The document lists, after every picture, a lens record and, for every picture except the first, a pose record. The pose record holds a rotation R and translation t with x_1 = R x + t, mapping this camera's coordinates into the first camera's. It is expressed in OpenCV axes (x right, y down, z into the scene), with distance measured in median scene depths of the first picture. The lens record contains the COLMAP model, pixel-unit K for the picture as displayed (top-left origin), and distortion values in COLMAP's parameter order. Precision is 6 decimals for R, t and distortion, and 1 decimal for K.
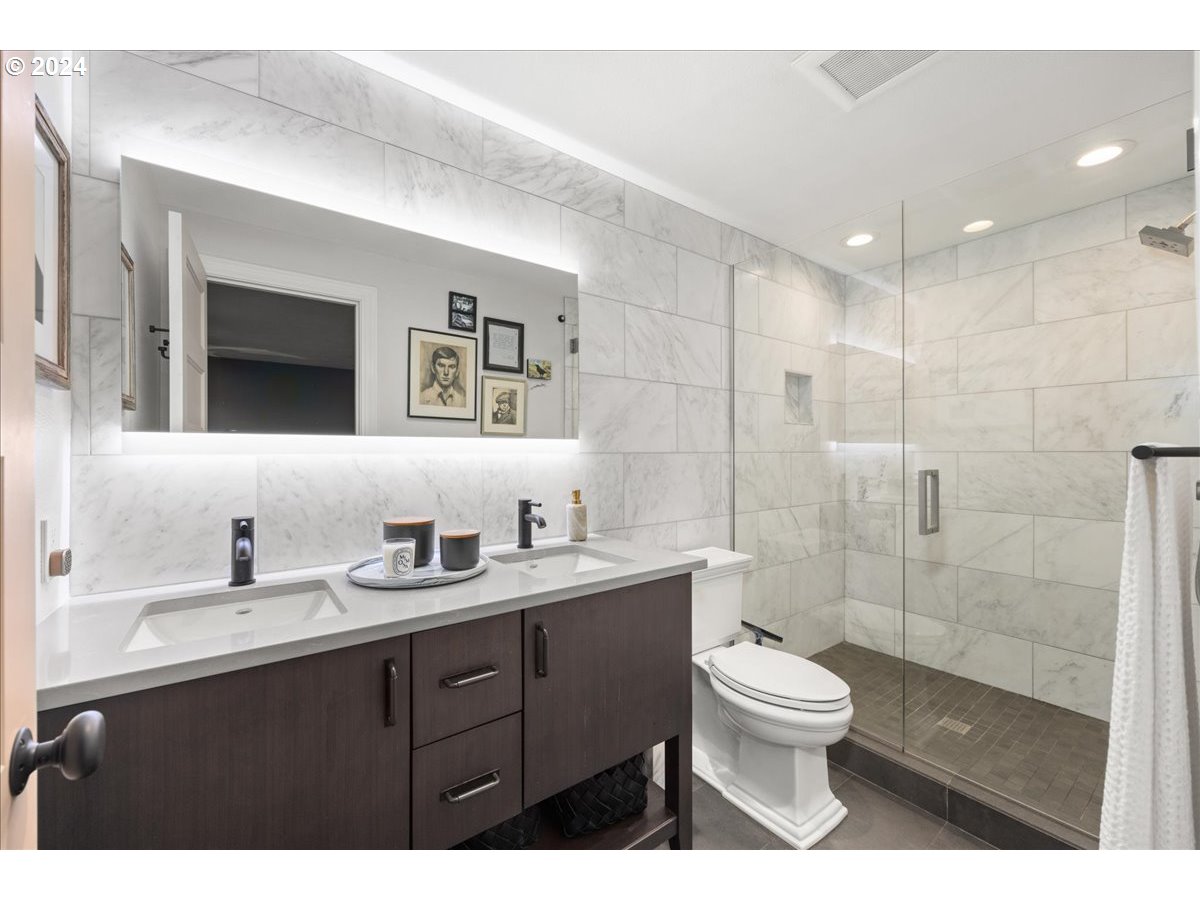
lens RADIAL K [[480.6, 0, 591.7], [0, 480.6, 453.6], [0, 0, 1]] dist [-0.000172, 0.000073]
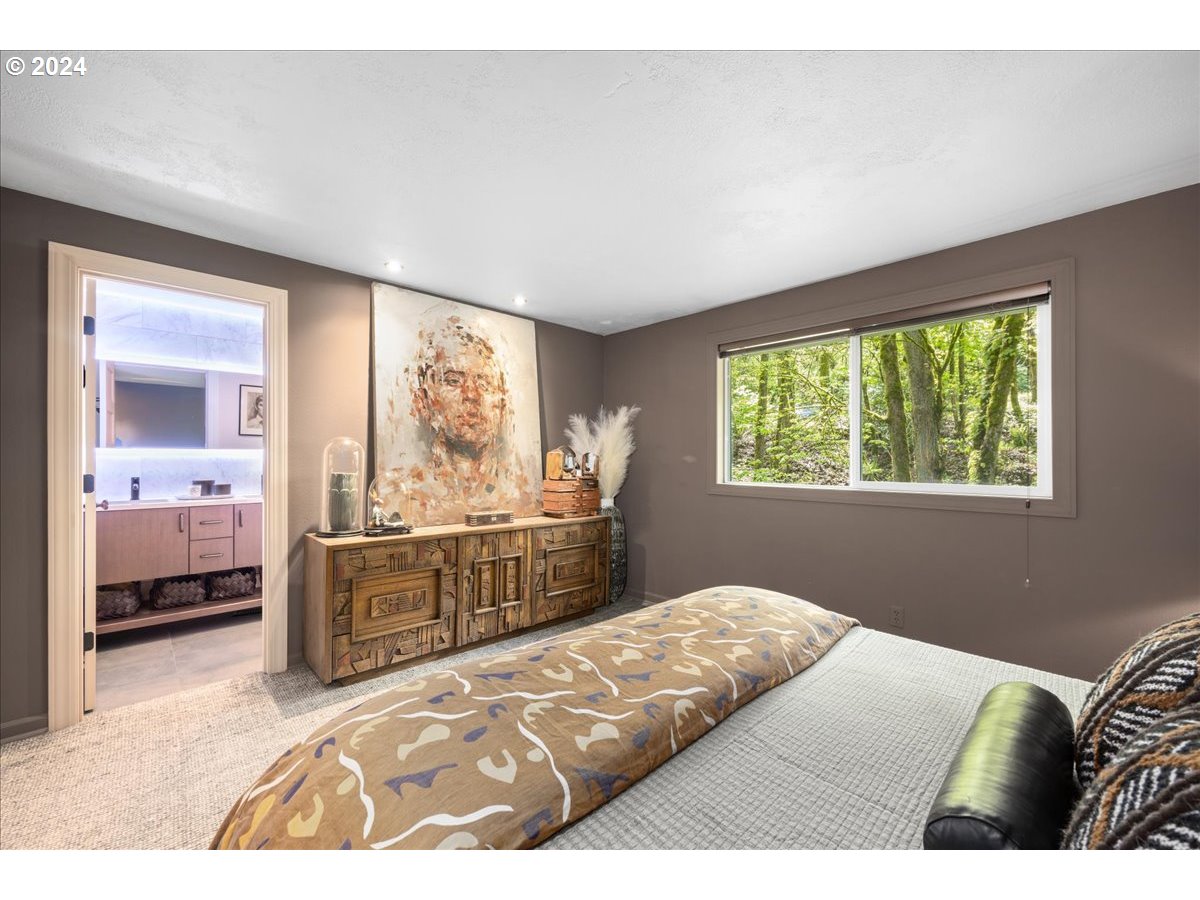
lens RADIAL K [[480.6, 0, 591.7], [0, 480.6, 453.6], [0, 0, 1]] dist [-0.000172, 0.000073]
pose [[0.991637, 0.000755, 0.129060, 1.611345], [-0.000186, 0.999990, -0.004416, 0.002088], [-0.129062, 0.004355, 0.991627, -2.205856]]
